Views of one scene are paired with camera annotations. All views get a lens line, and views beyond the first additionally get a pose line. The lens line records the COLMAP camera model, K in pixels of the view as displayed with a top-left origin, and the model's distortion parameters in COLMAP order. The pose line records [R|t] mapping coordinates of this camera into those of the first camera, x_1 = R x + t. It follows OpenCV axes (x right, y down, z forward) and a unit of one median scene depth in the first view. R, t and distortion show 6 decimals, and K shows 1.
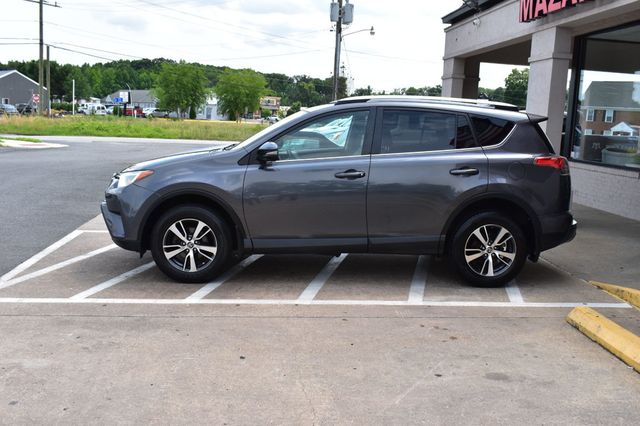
lens RADIAL K [[658.2, 0, 320.0], [0, 658.2, 213.0], [0, 0, 1]] dist [-0.072117, 0.012029]
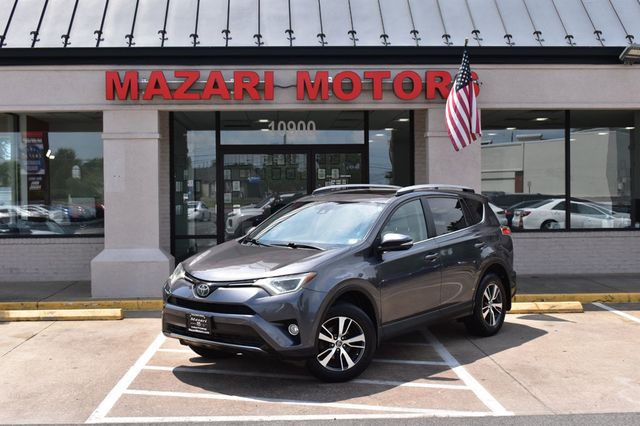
lens RADIAL K [[851.4, 0, 320.0], [0, 851.4, 213.0], [0, 0, 1]] dist [-0.023283, -0.008056]
pose [[0.031464, -0.070477, 0.997017, -1.736043], [0.153517, 0.986015, 0.064854, -0.274776], [-0.987645, 0.151019, 0.041844, 1.136858]]
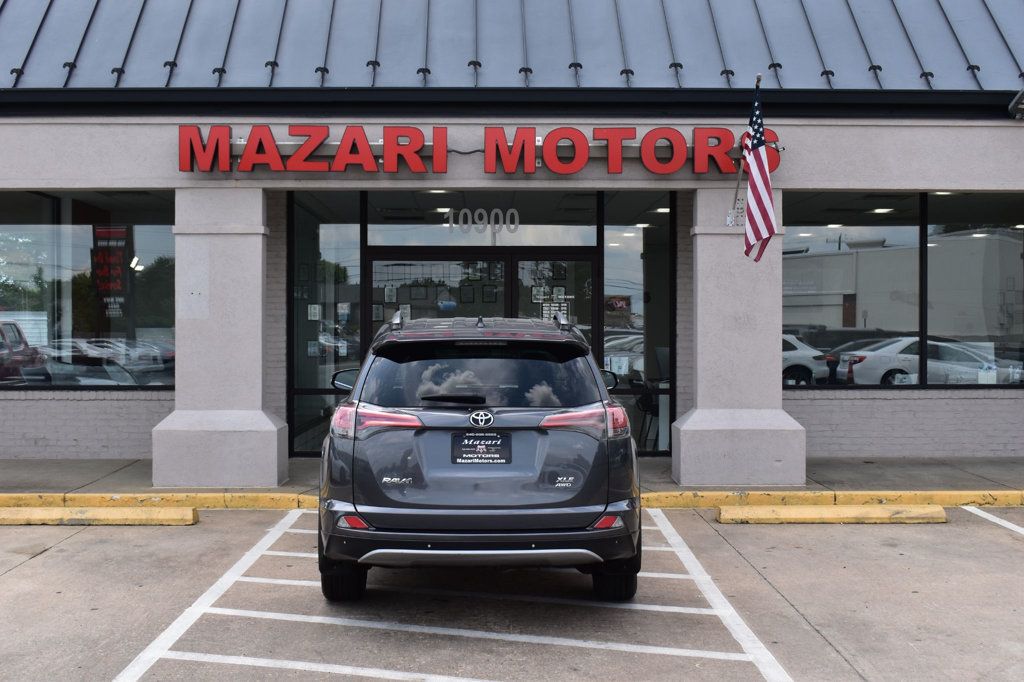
lens RADIAL K [[1281.5, 0, 512.0], [0, 1281.5, 341.0], [0, 0, 1]] dist [-0.027896, -0.019551]
pose [[0.060172, -0.058993, 0.996443, -1.579779], [0.145601, 0.988094, 0.049706, -0.258404], [-0.987512, 0.142092, 0.068045, 1.096447]]
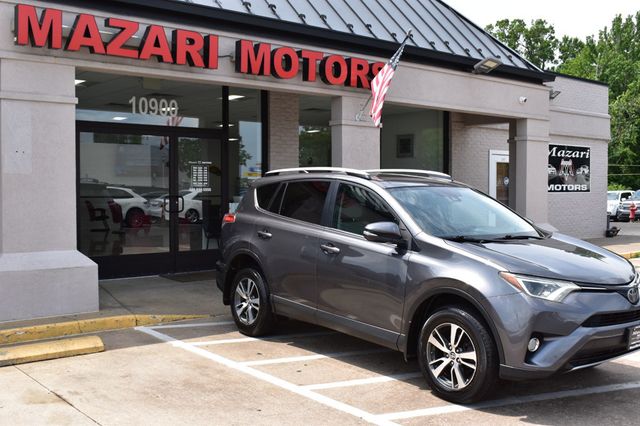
lens RADIAL K [[698.4, 0, 320.0], [0, 698.4, 213.0], [0, 0, 1]] dist [-0.071469, 0.010794]
pose [[-0.584663, -0.079675, 0.807355, -0.882544], [0.086304, 0.983410, 0.159548, -0.355868], [-0.806673, 0.162960, -0.568087, 2.083785]]
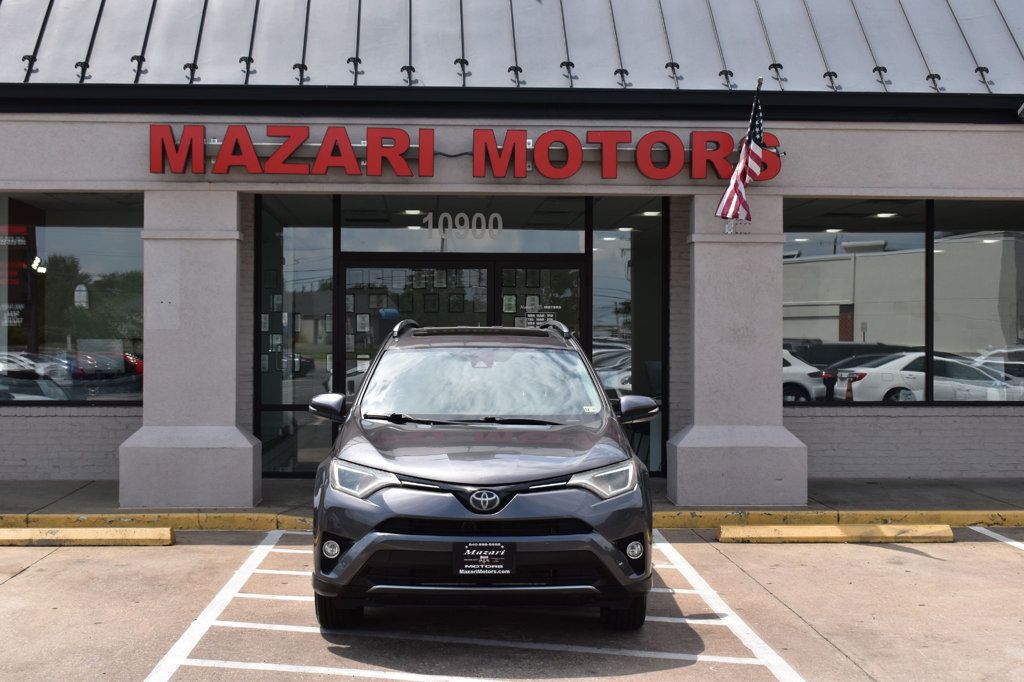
lens RADIAL K [[1472.7, 0, 512.0], [0, 1472.7, 341.0], [0, 0, 1]] dist [-0.012768, 0.012661]
pose [[0.025310, -0.048444, 0.998505, -1.786817], [0.141156, 0.988991, 0.044404, -0.273470], [-0.989664, 0.139821, 0.031870, 1.148273]]
